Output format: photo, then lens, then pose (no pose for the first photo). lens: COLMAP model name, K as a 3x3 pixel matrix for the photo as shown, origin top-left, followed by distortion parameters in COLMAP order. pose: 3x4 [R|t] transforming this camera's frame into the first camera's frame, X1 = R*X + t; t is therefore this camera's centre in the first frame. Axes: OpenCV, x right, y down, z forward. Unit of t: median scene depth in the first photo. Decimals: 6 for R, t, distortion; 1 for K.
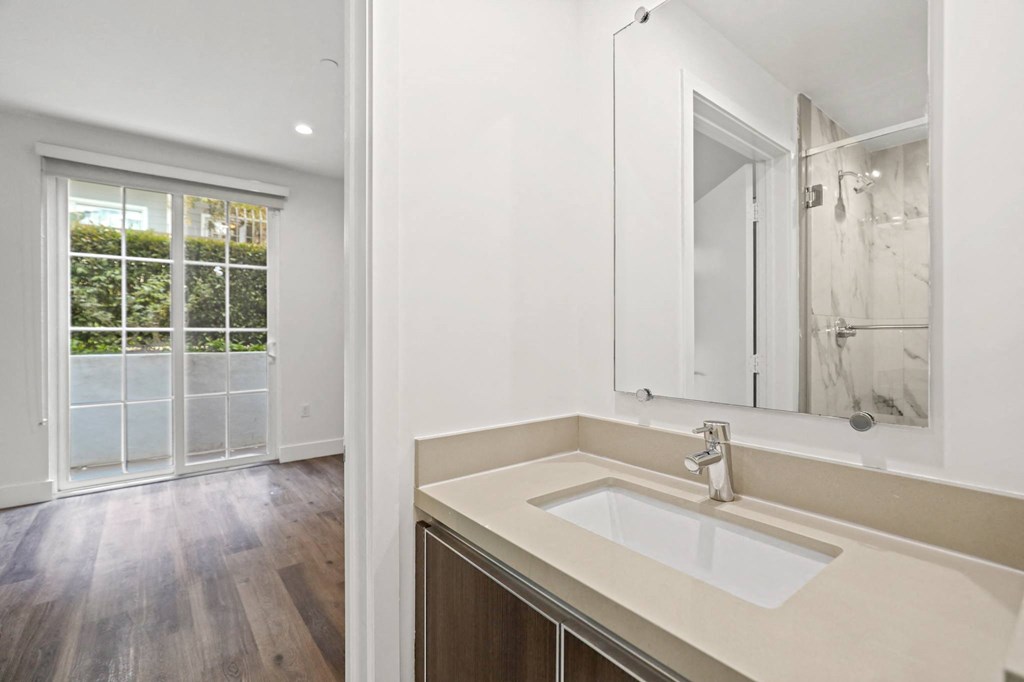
lens RADIAL K [[470.8, 0, 509.2], [0, 470.8, 339.9], [0, 0, 1]] dist [-0.025148, -0.000101]
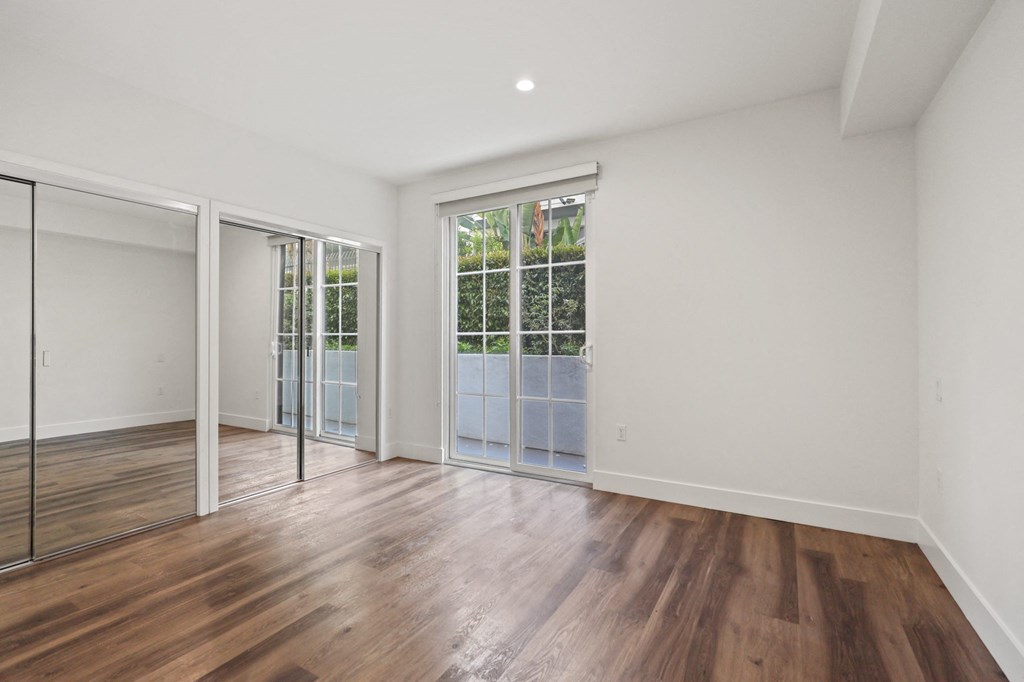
lens RADIAL K [[464.5, 0, 511.1], [0, 464.5, 338.5], [0, 0, 1]] dist [-0.021920, 0.009686]
pose [[0.349635, 0.004194, -0.936876, 0.293596], [-0.008045, 0.999967, 0.001474, -0.012530], [0.936851, 0.007022, 0.349658, 0.670454]]
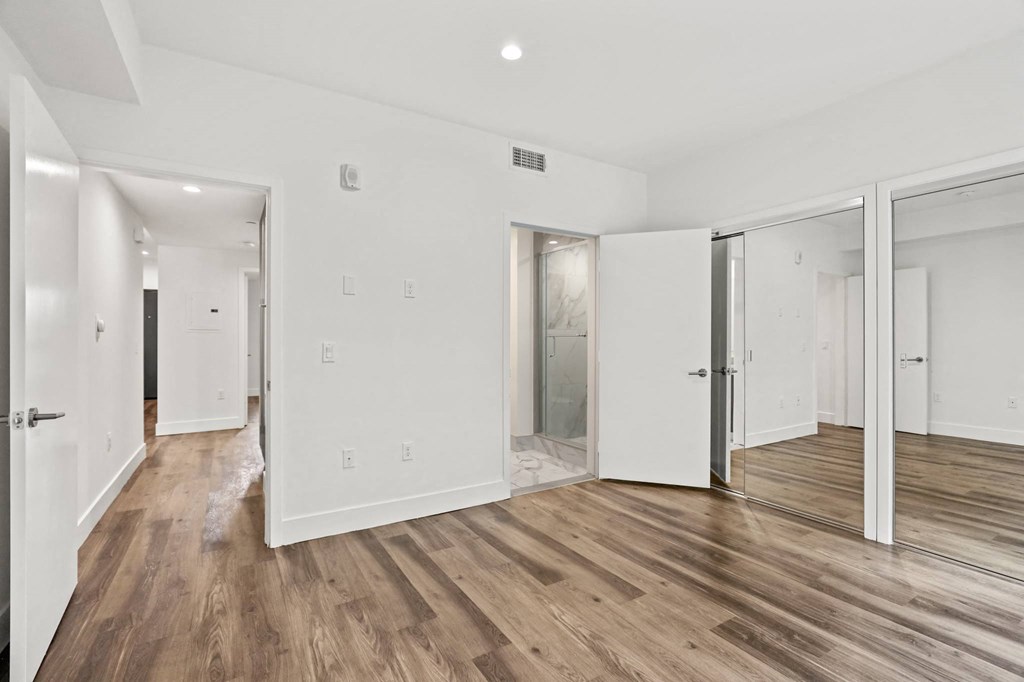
lens RADIAL K [[470.8, 0, 509.2], [0, 470.8, 339.9], [0, 0, 1]] dist [-0.025148, -0.000101]
pose [[-0.992553, 0.002498, 0.121786, -0.223488], [0.003679, 0.999948, 0.009474, -0.018239], [-0.121756, 0.009851, -0.992511, 1.288508]]
